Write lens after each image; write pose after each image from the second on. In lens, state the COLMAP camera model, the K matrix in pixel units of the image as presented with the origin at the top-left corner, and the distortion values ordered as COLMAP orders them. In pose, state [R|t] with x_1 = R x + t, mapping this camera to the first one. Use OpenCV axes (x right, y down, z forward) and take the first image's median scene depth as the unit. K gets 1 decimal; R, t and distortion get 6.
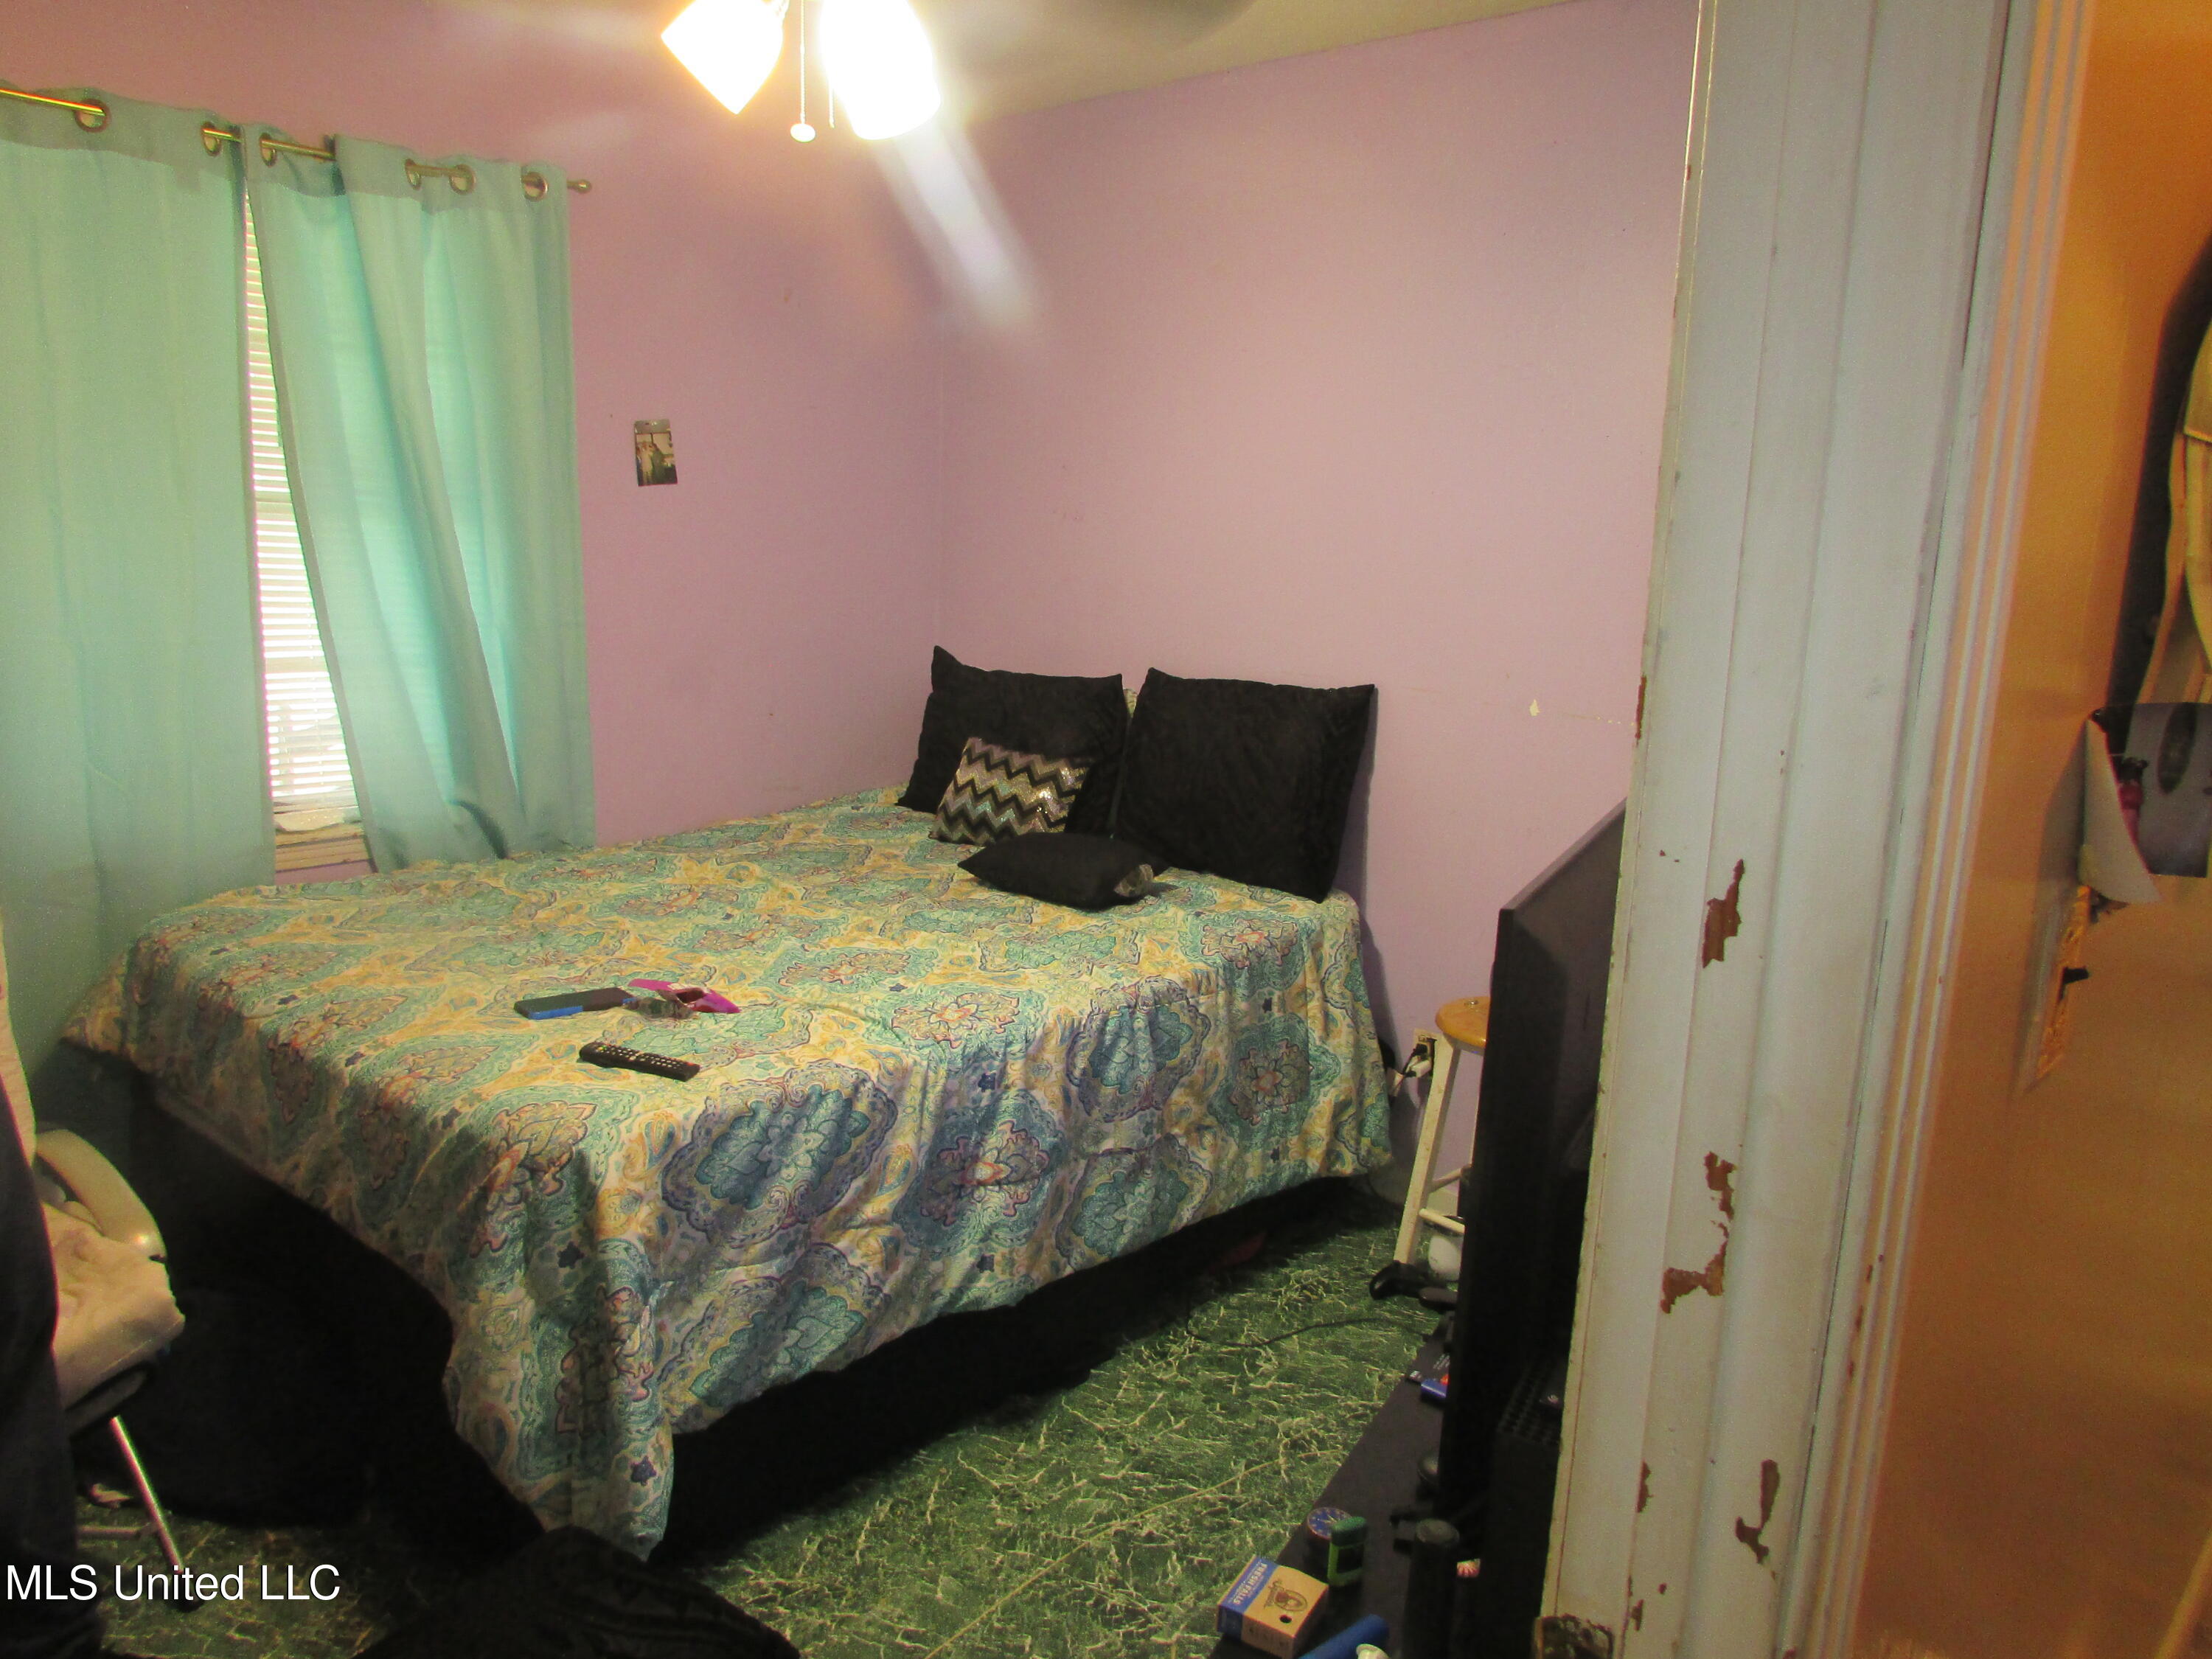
lens RADIAL K [[1585.3, 0, 1110.8], [0, 1585.3, 838.0], [0, 0, 1]] dist [-0.002095, -0.002464]
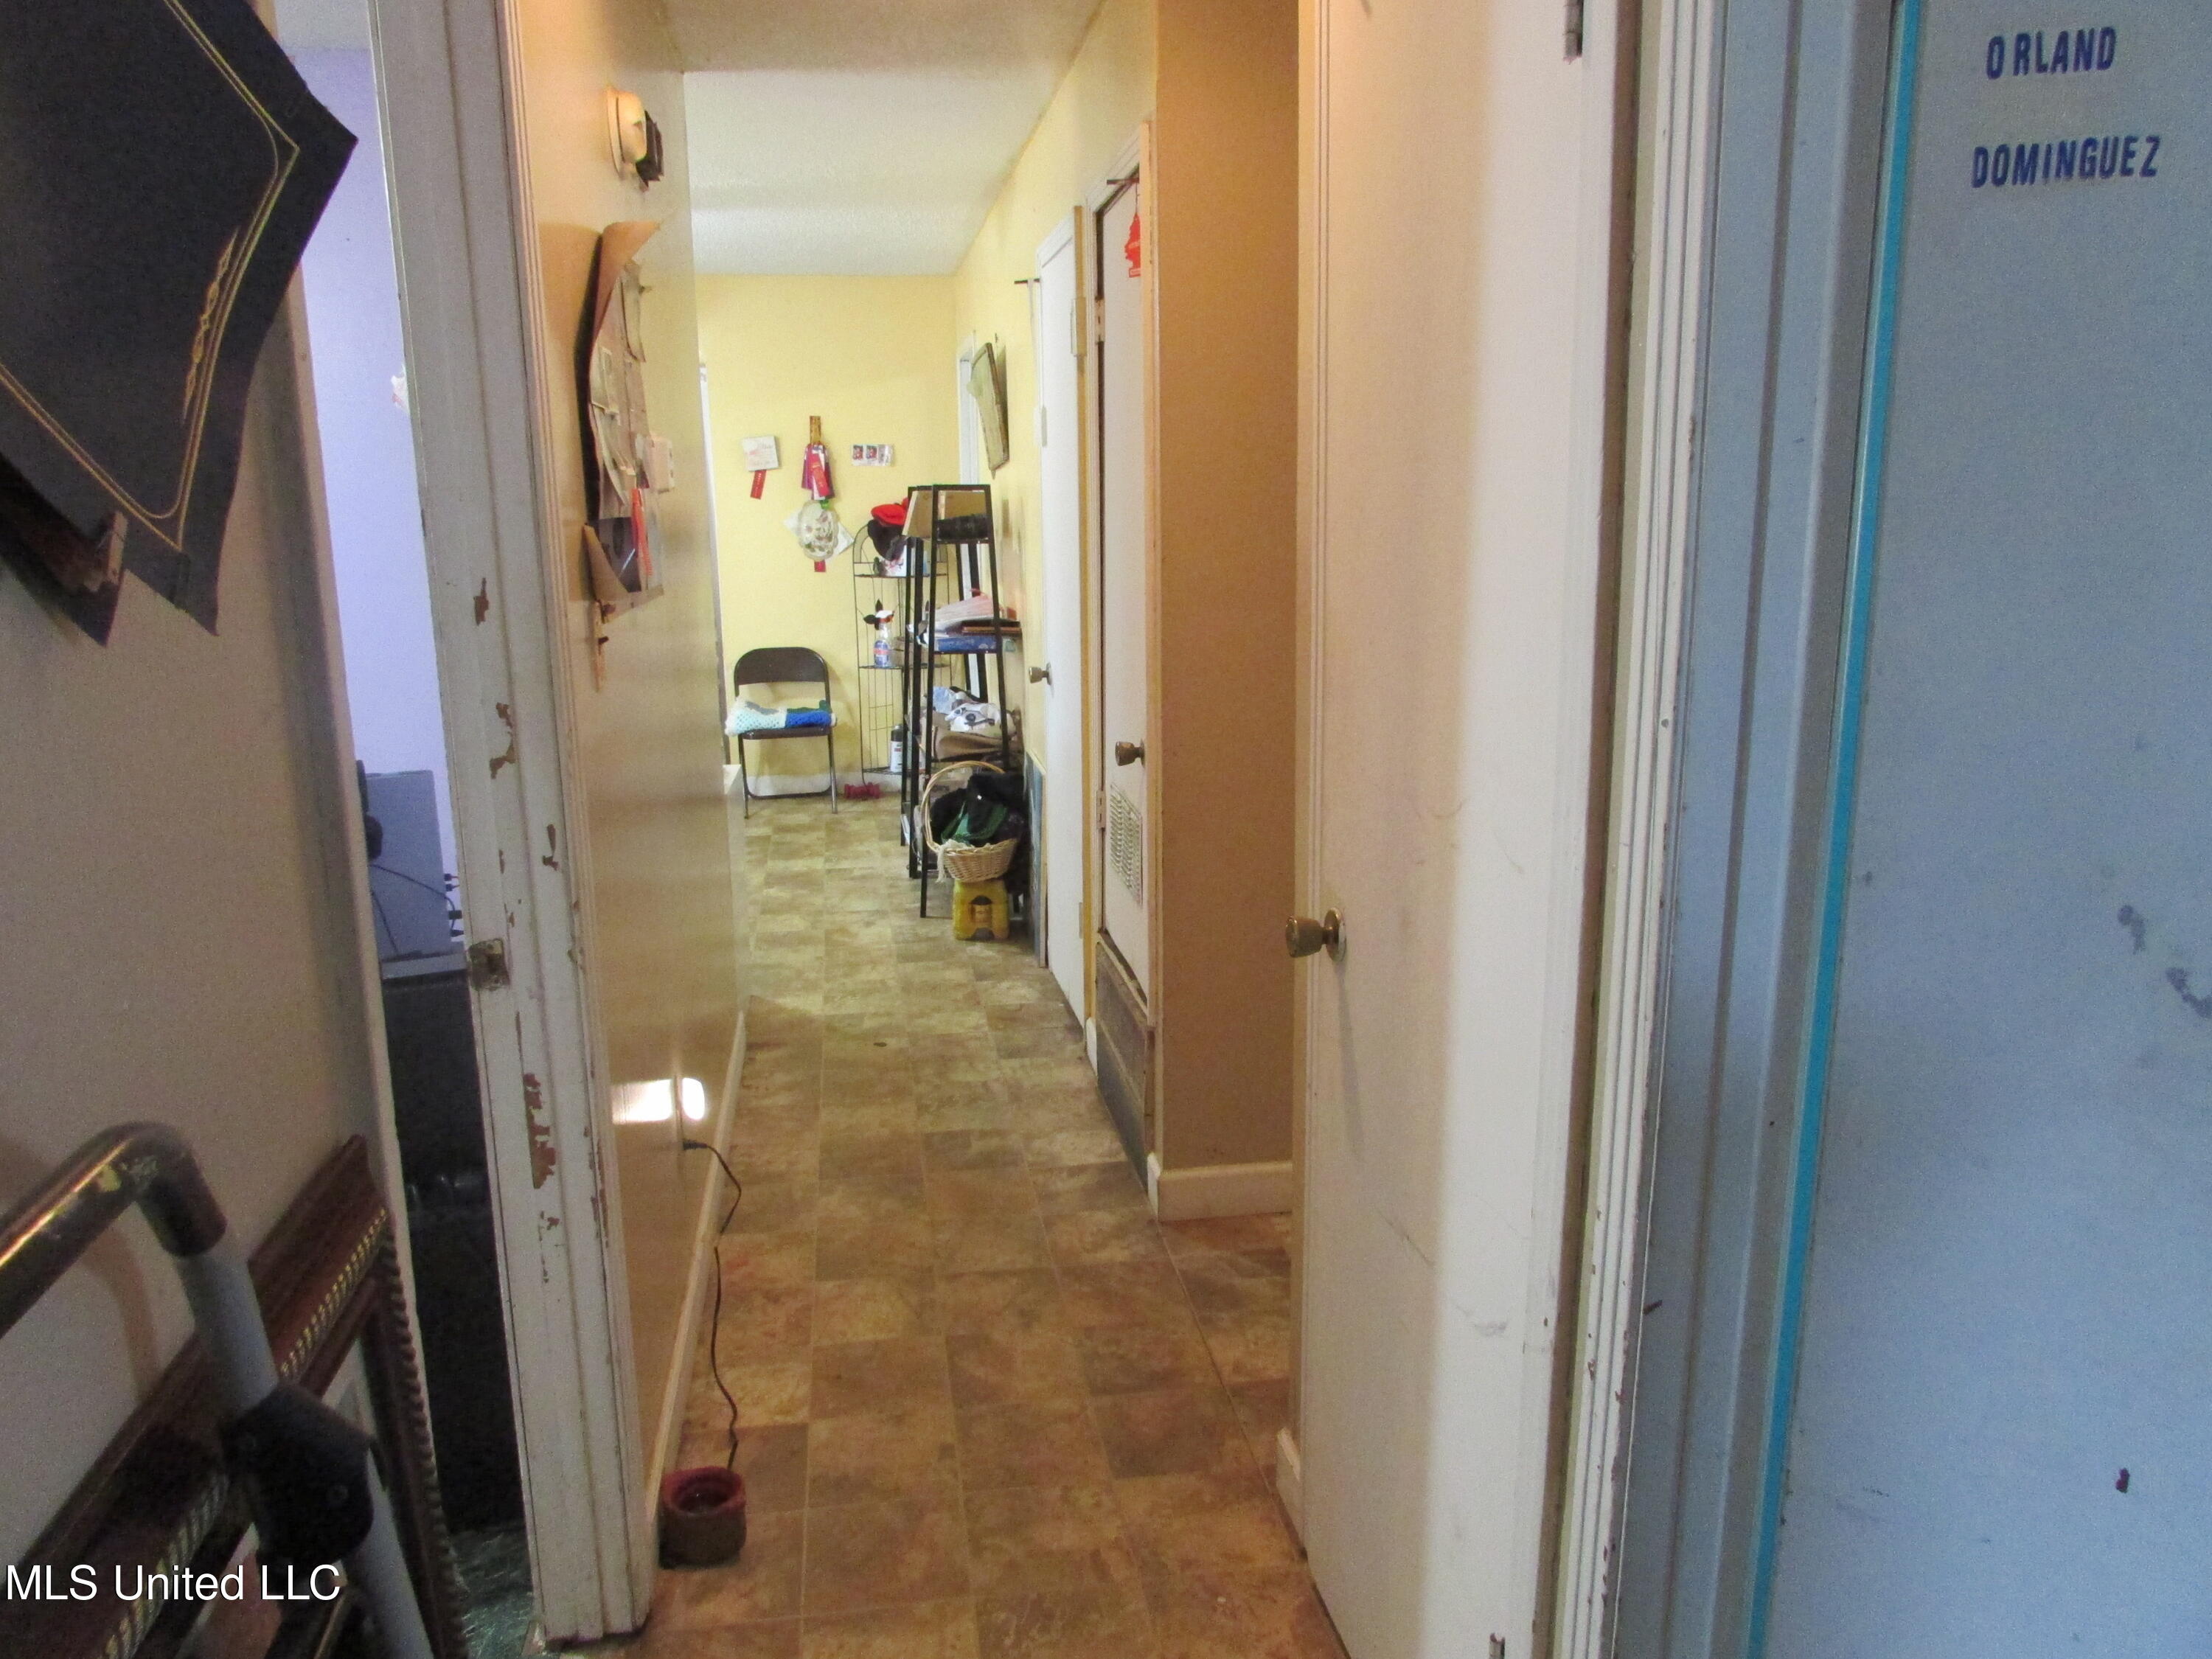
lens RADIAL K [[1585.3, 0, 1111.2], [0, 1585.3, 829.7], [0, 0, 1]] dist [-0.002095, -0.002464]
pose [[0.603640, -0.213858, 0.768039, -0.928910], [0.201277, 0.973025, 0.112742, 0.294700], [-0.771431, 0.086534, 0.630401, -1.195079]]
